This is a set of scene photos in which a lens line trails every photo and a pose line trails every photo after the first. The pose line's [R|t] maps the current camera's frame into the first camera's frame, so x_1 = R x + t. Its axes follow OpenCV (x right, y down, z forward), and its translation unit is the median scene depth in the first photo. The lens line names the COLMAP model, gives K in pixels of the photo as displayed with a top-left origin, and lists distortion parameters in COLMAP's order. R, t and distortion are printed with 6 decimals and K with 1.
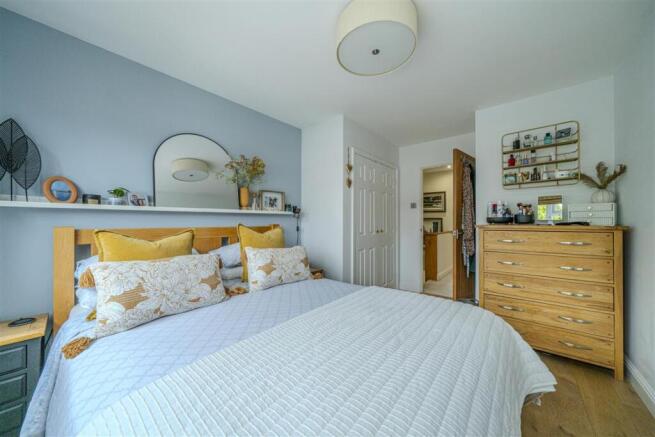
lens RADIAL K [[226.2, 0, 325.4], [0, 226.2, 222.4], [0, 0, 1]] dist [-0.000856, -0.000034]
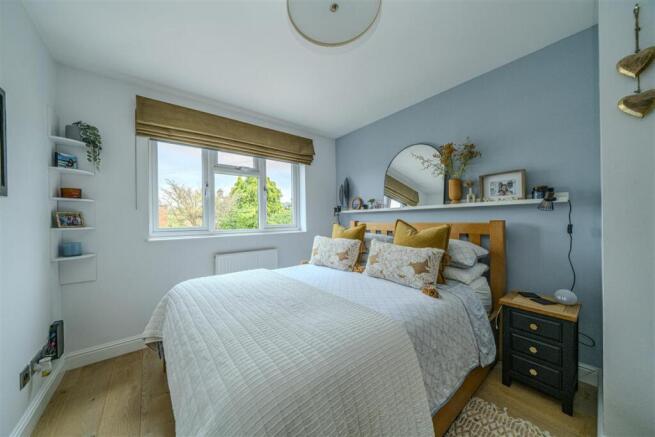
lens RADIAL K [[226.2, 0, 324.7], [0, 226.2, 219.0], [0, 0, 1]] dist [-0.000856, -0.000034]
pose [[-0.178510, 0.003719, -0.983931, 0.585042], [0.012155, 0.999925, 0.001574, -0.002628], [0.983863, -0.011679, -0.178542, 0.622626]]
